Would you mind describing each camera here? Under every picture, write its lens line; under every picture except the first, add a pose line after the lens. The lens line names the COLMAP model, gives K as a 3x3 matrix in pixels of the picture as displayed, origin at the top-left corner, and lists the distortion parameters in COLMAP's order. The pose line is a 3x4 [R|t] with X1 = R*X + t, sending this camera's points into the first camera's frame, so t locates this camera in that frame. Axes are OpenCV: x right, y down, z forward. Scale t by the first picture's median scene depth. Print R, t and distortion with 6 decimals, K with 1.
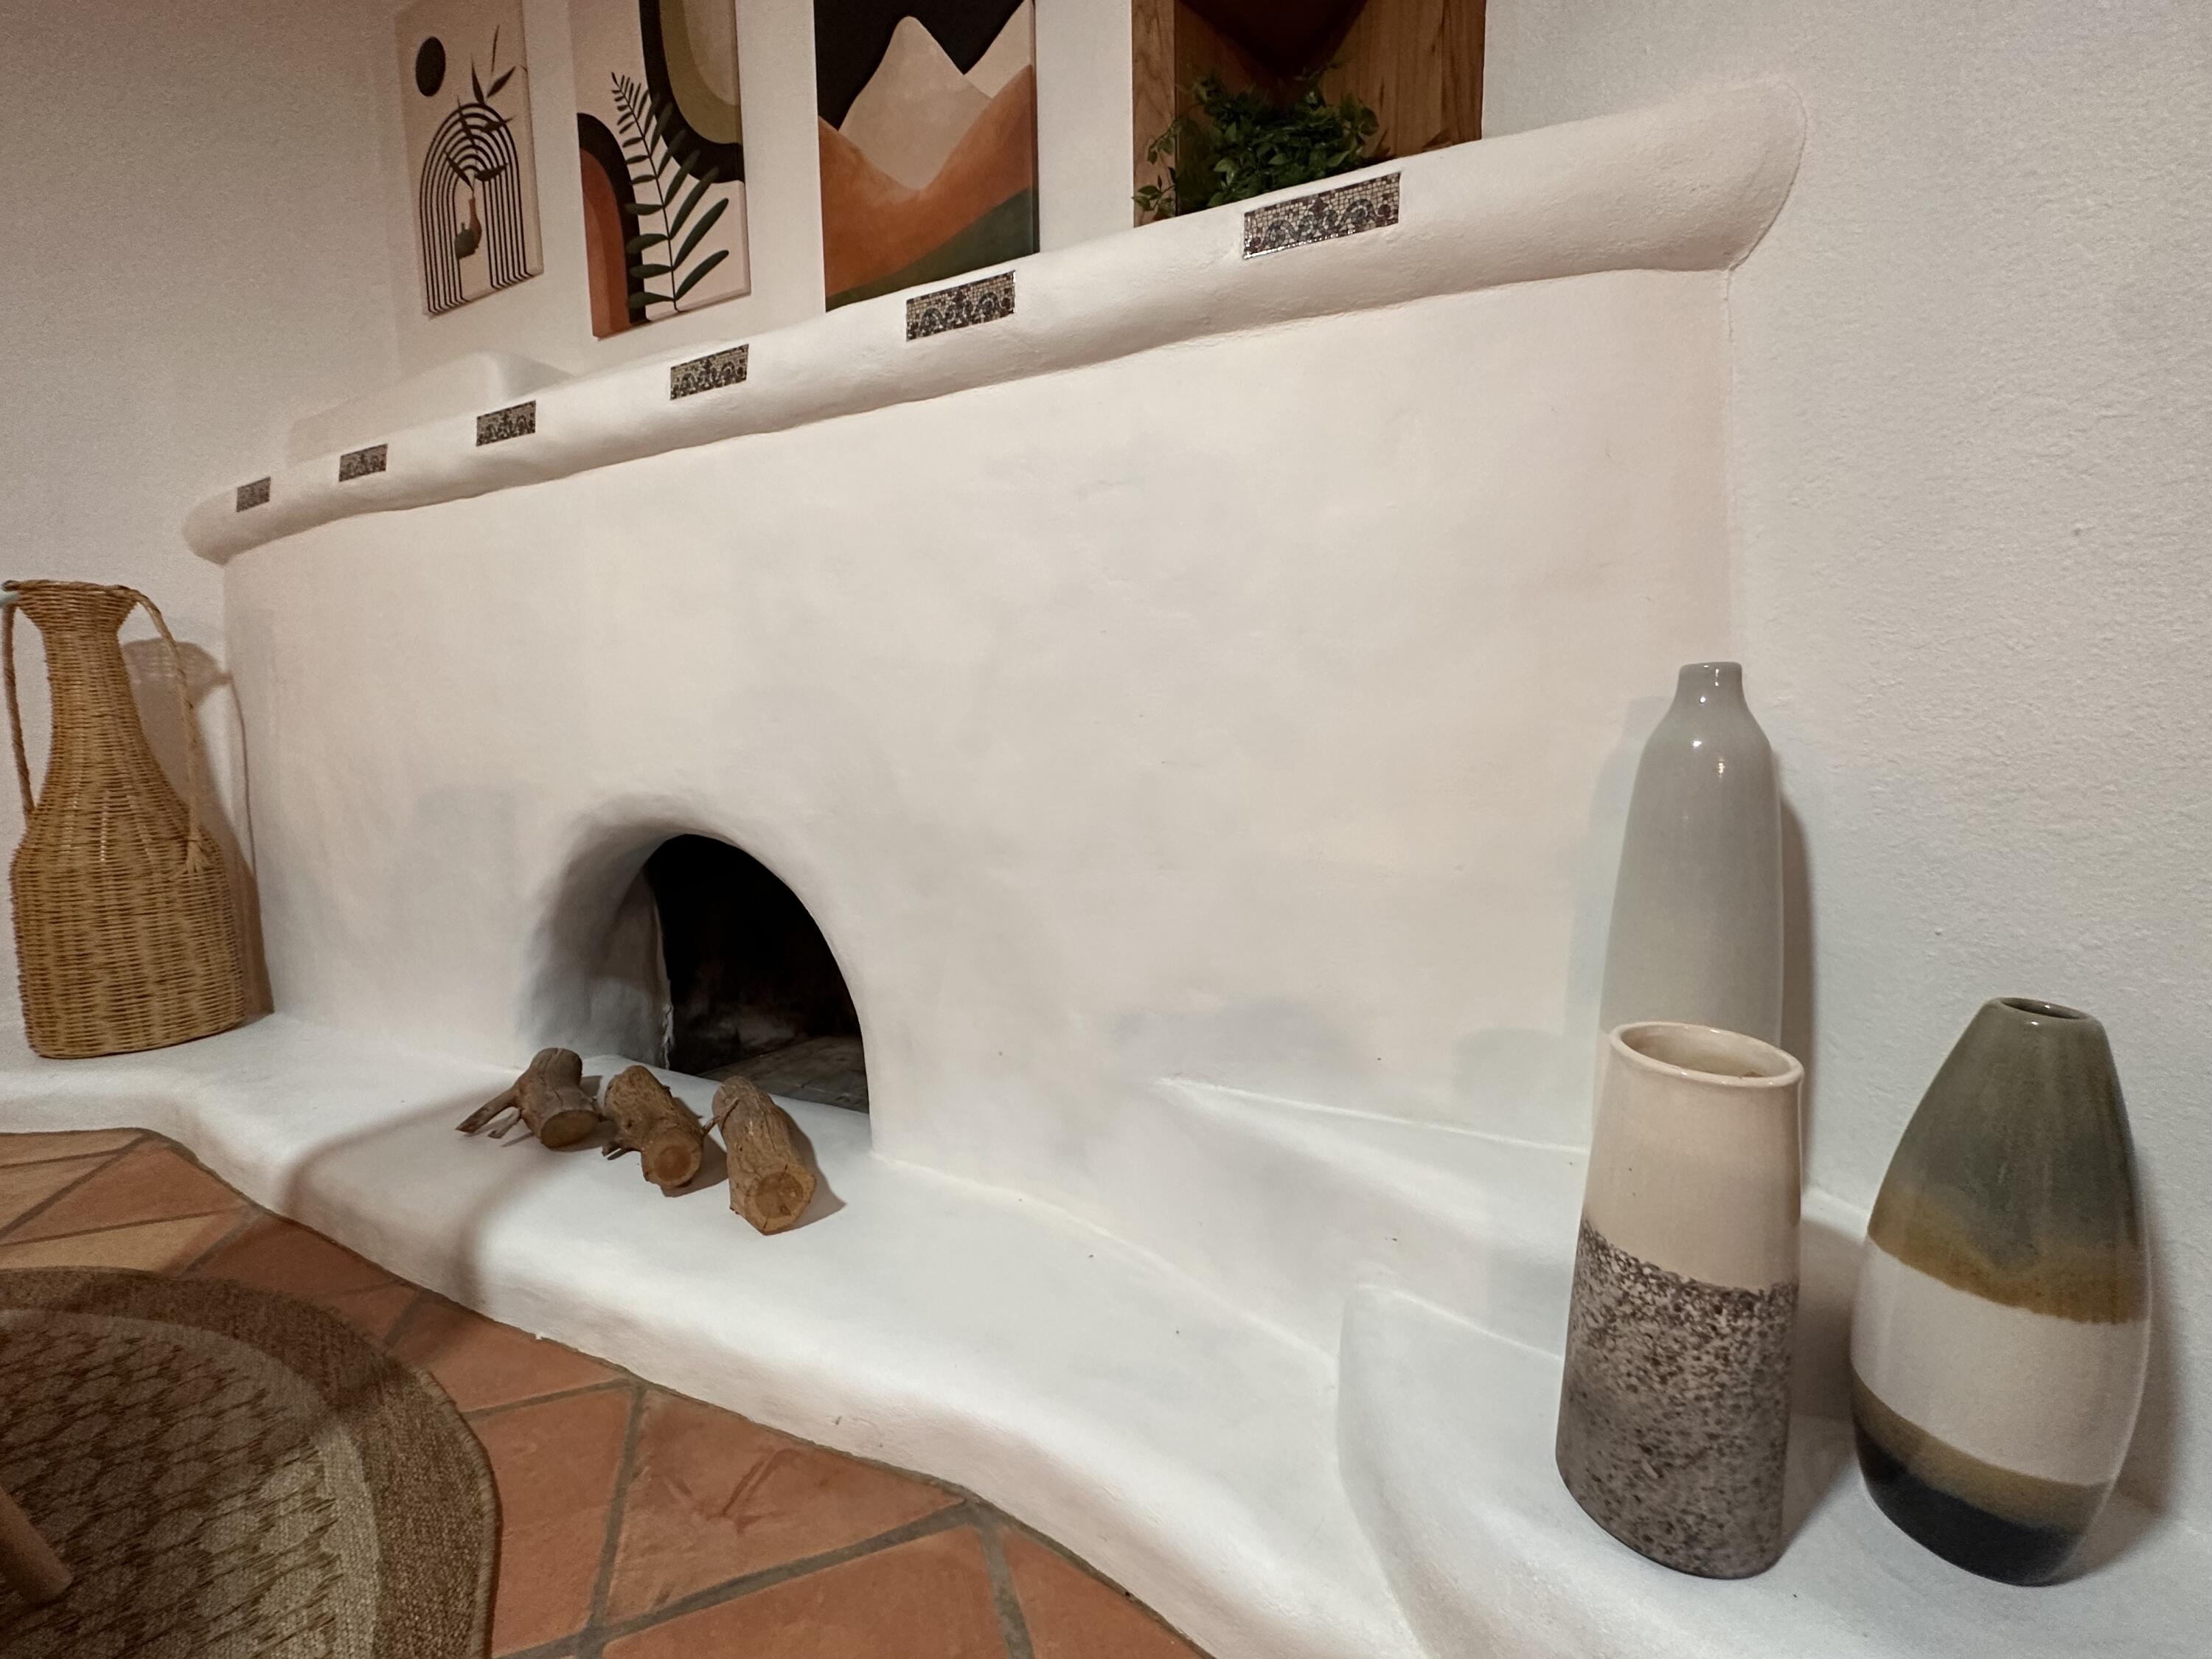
lens RADIAL K [[883.3, 0, 1101.5], [0, 883.3, 827.6], [0, 0, 1]] dist [-0.002765, 0.000498]
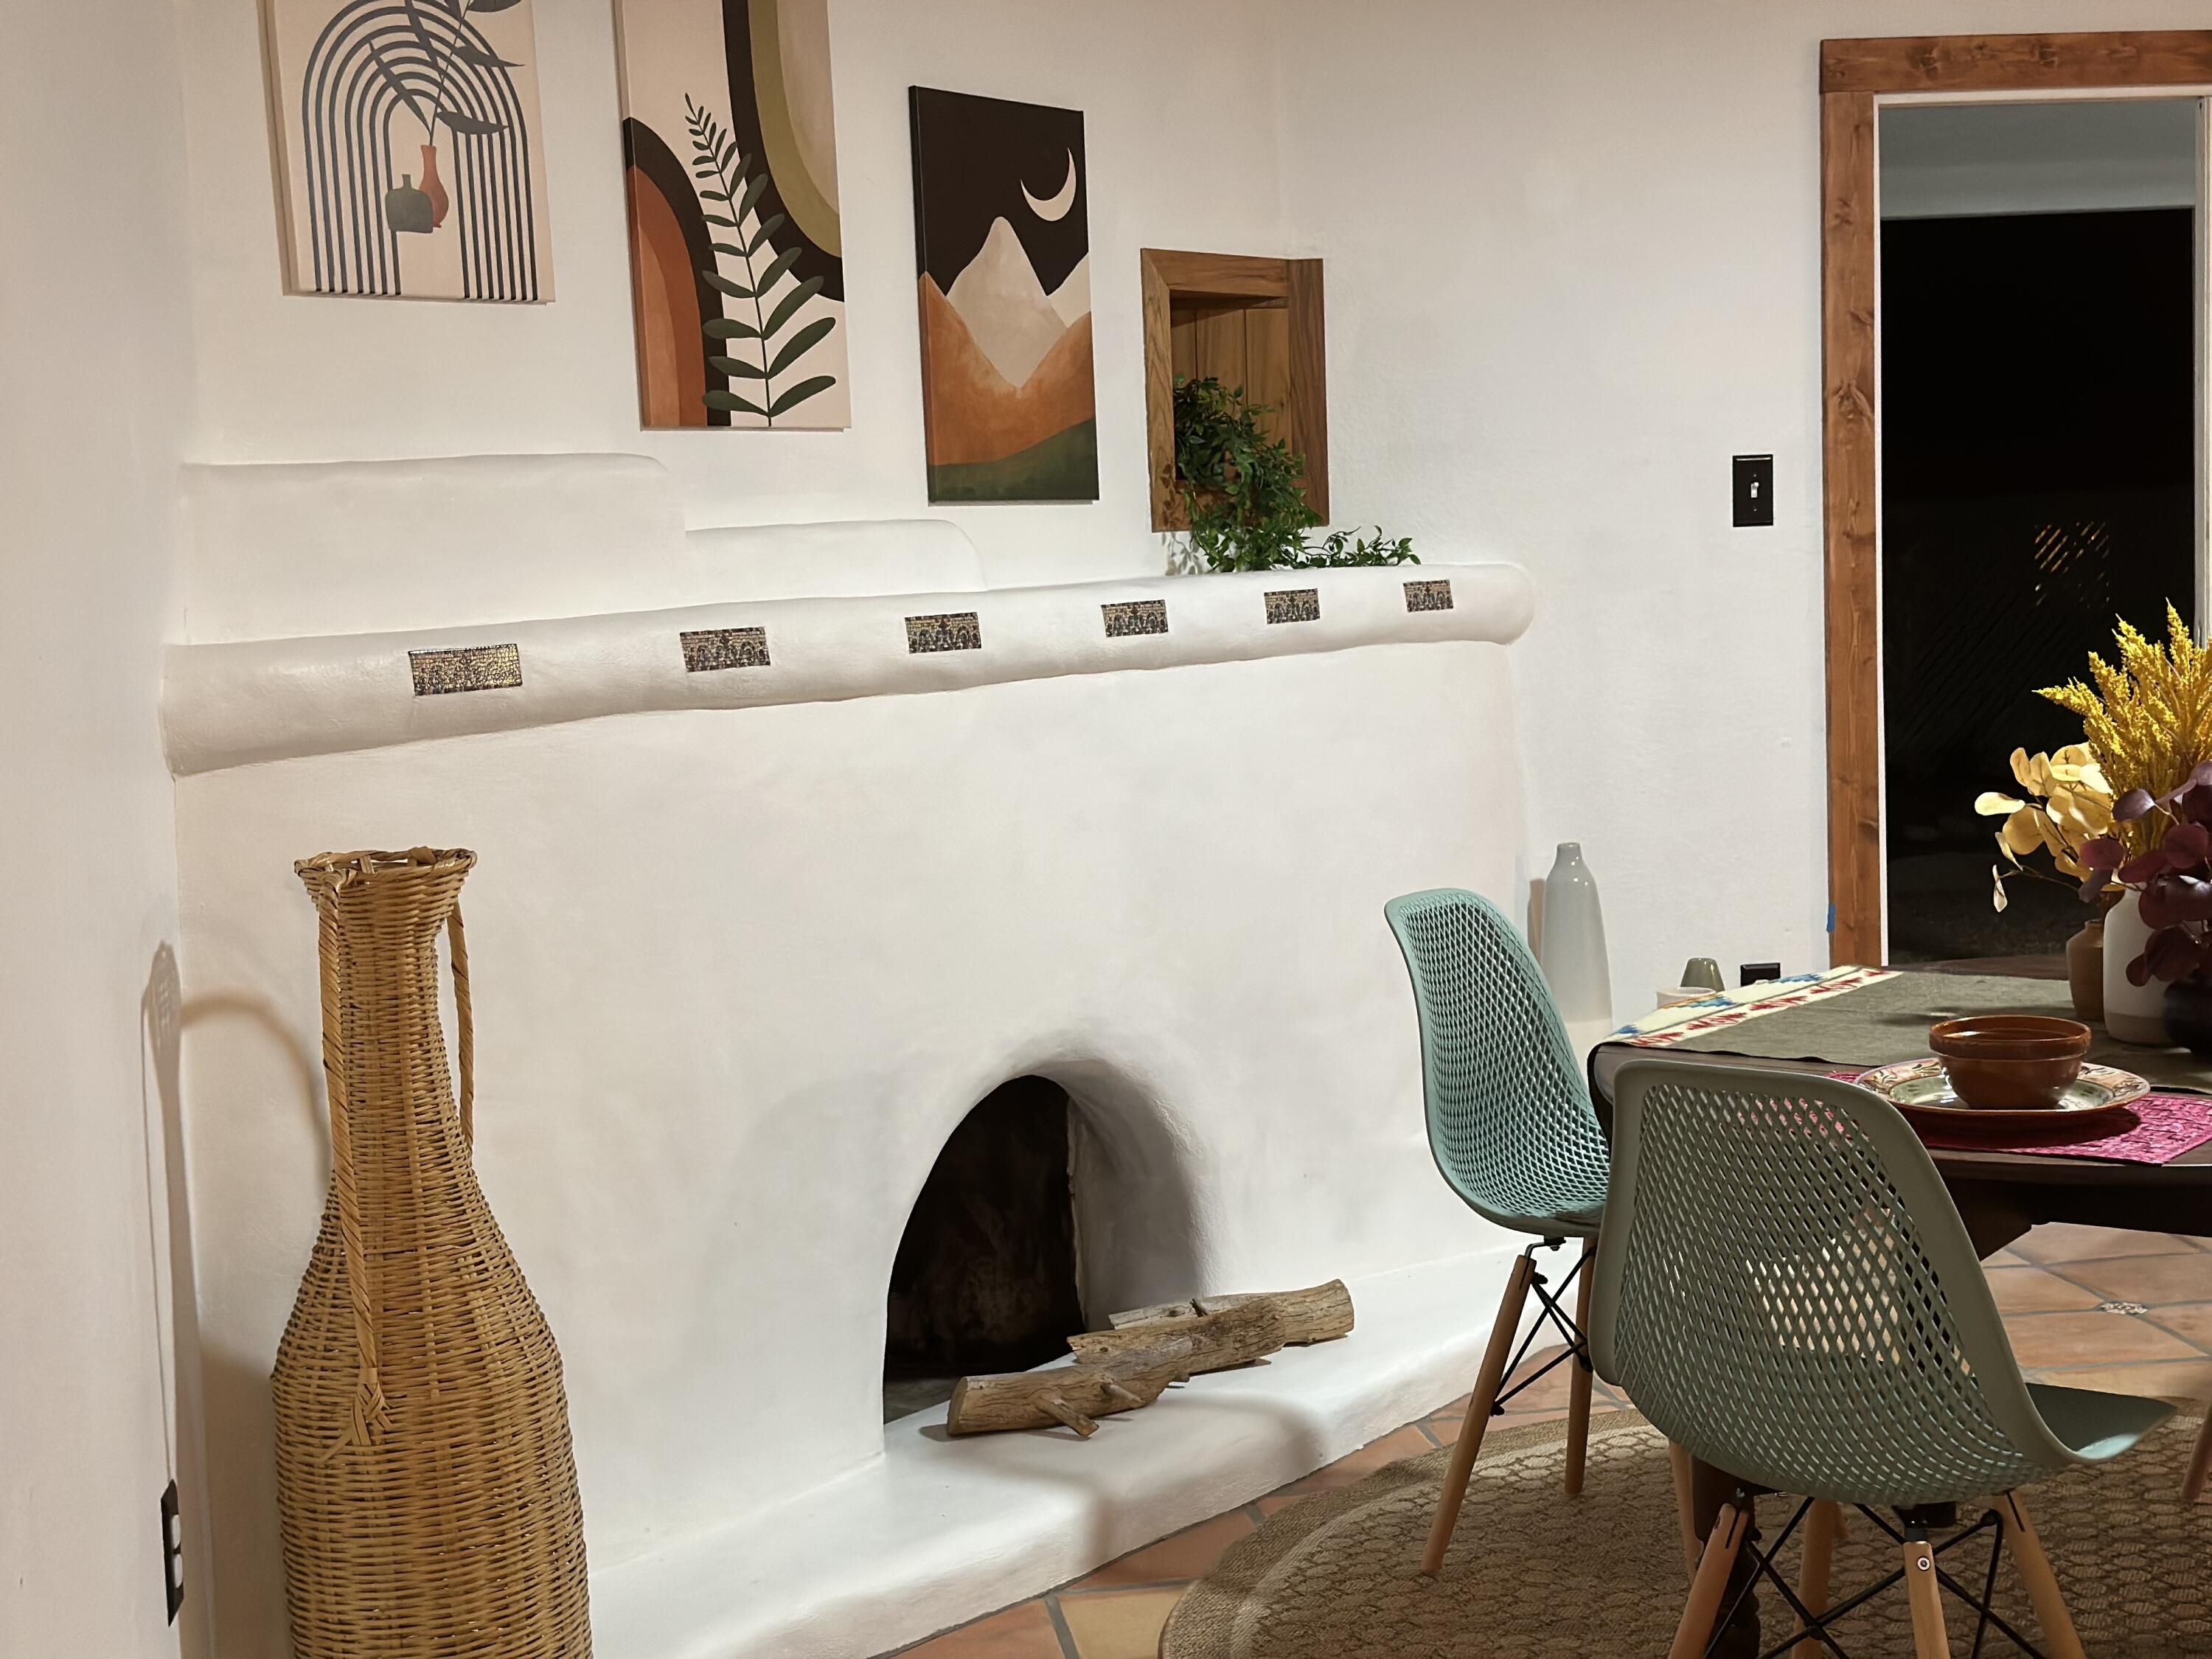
lens RADIAL K [[3074.1, 0, 1104.5], [0, 3074.1, 849.5], [0, 0, 1]] dist [0.132441, 0.000000]
pose [[0.212044, -0.087511, 0.973334, -3.103199], [0.148083, 0.987359, 0.056512, -0.342734], [-0.965976, 0.132151, 0.222322, 0.182745]]
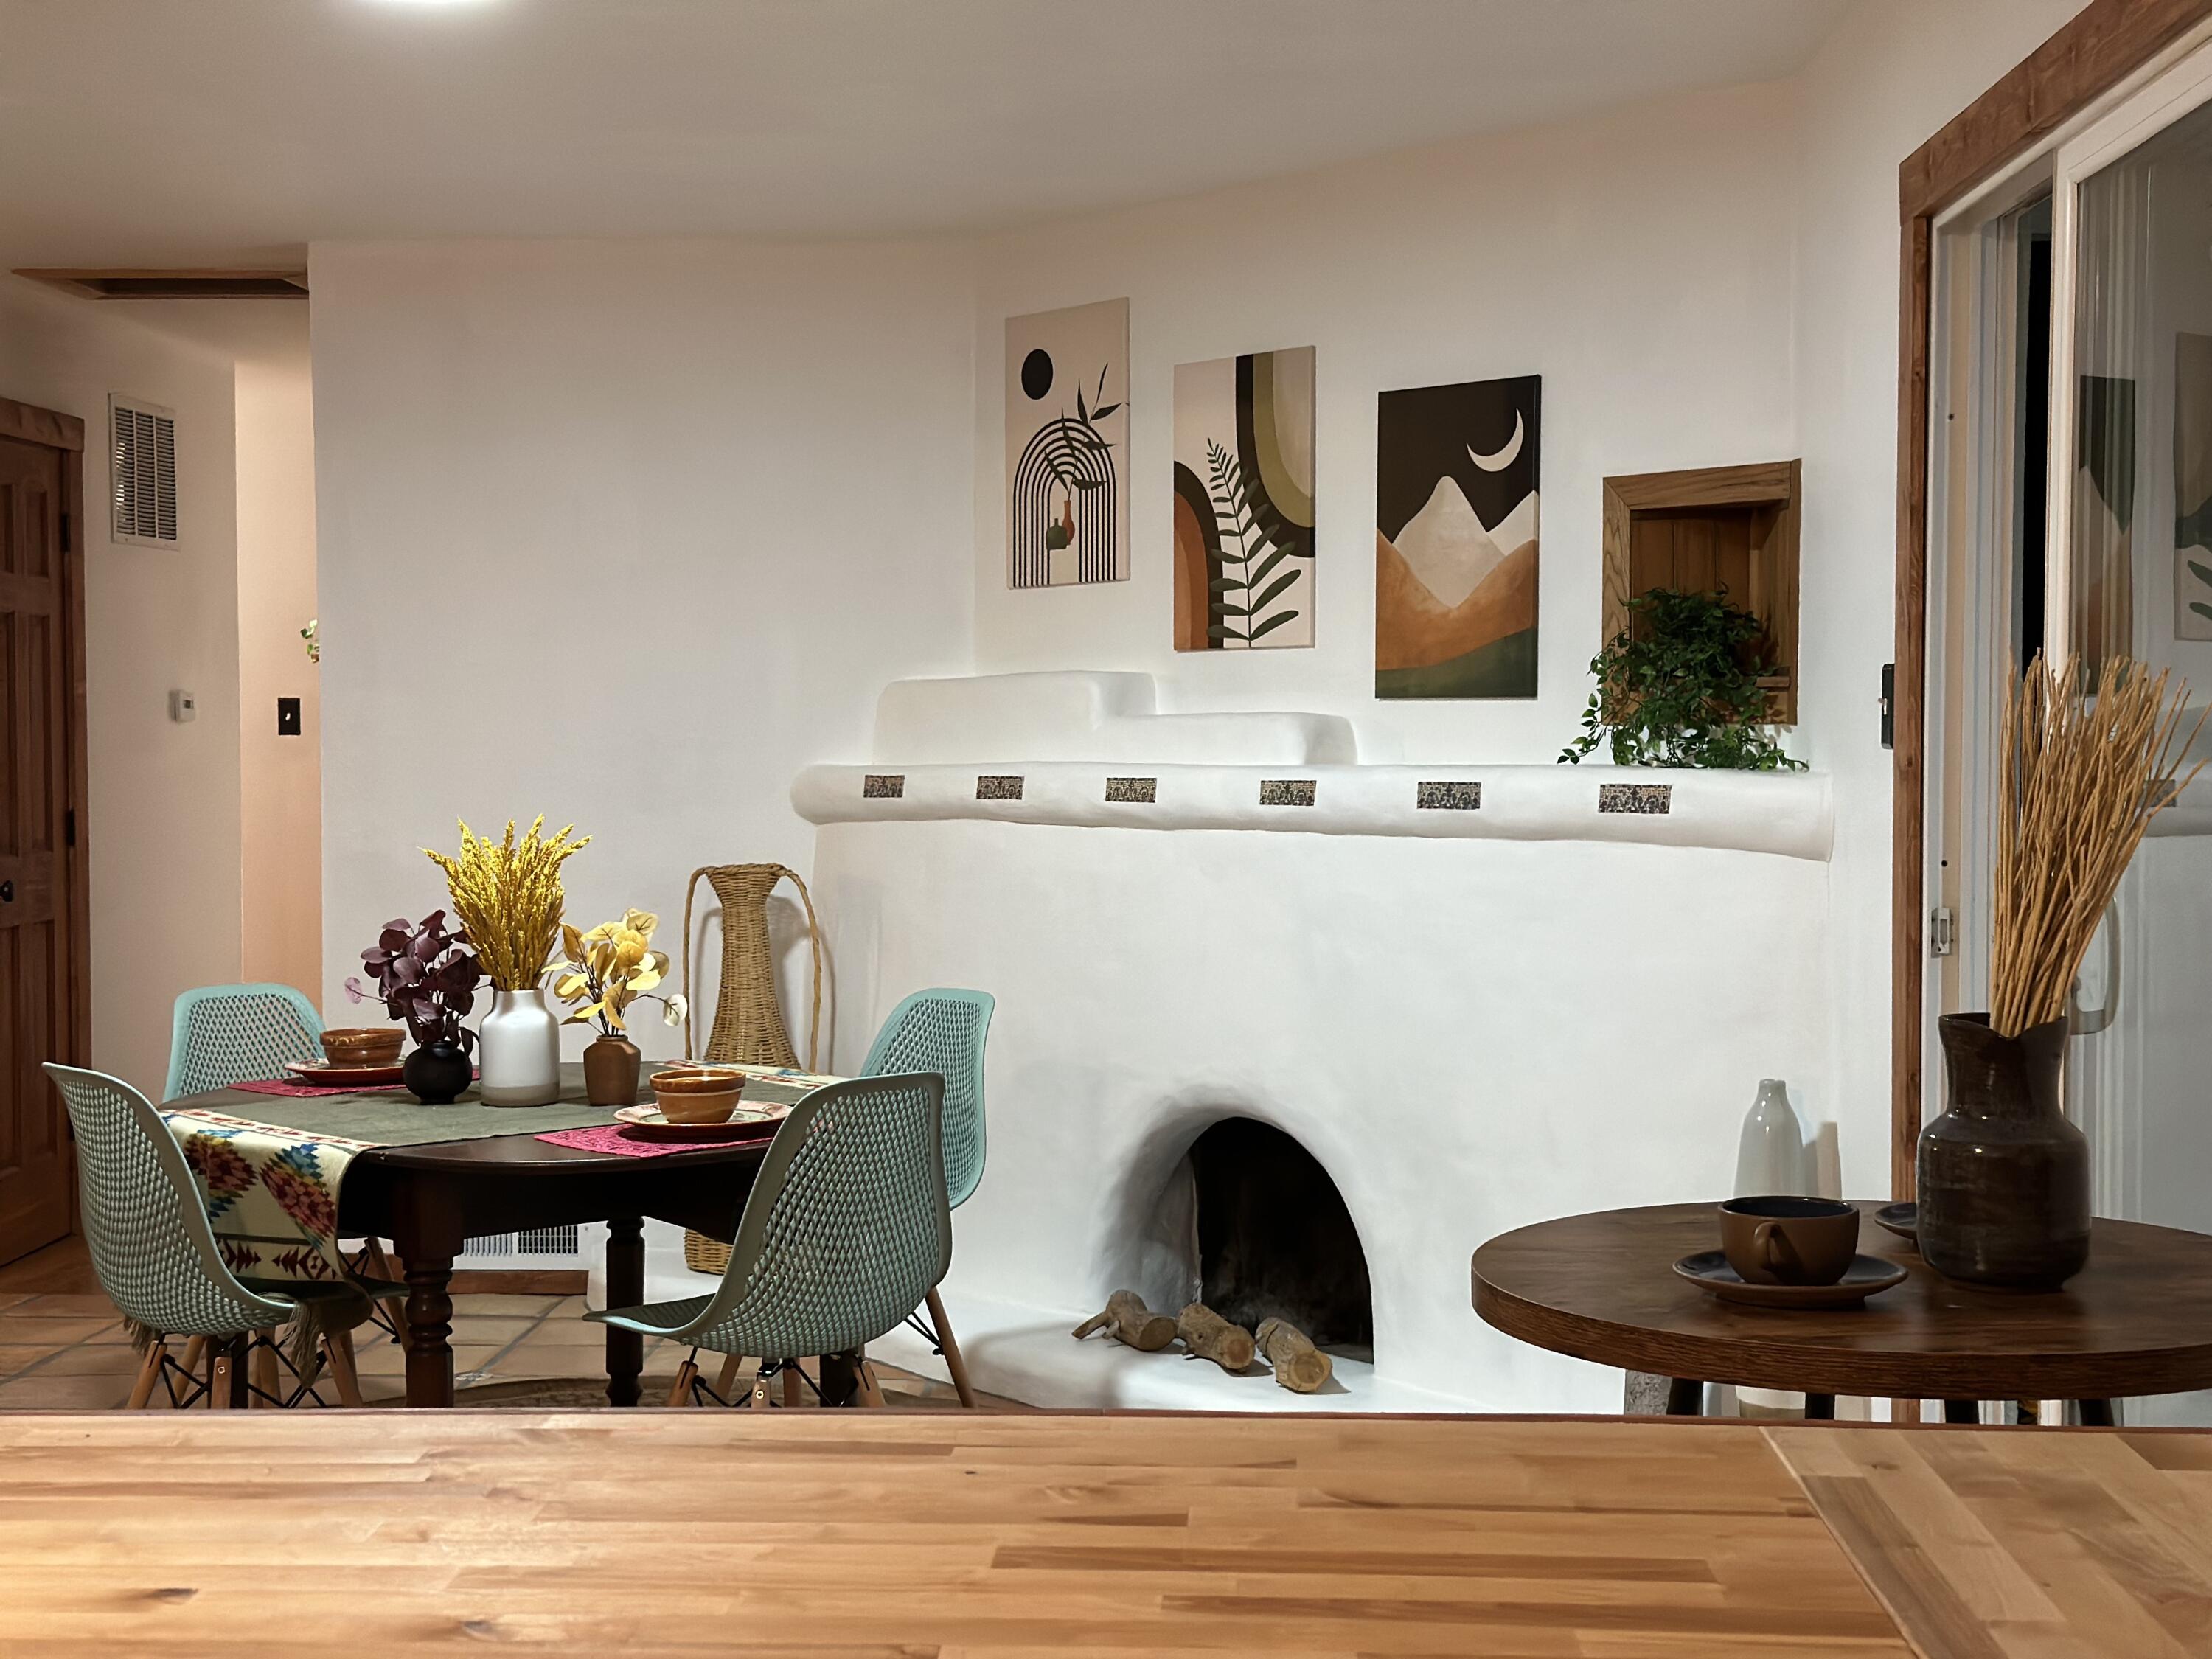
lens RADIAL K [[3074.1, 0, 1076.6], [0, 3074.1, 835.7], [0, 0, 1]] dist [0.132441, 0.000000]
pose [[0.917779, 0.027662, -0.396127, 0.896055], [-0.056170, 0.996584, -0.060547, -0.099327], [0.393099, 0.077819, 0.916197, -2.725118]]
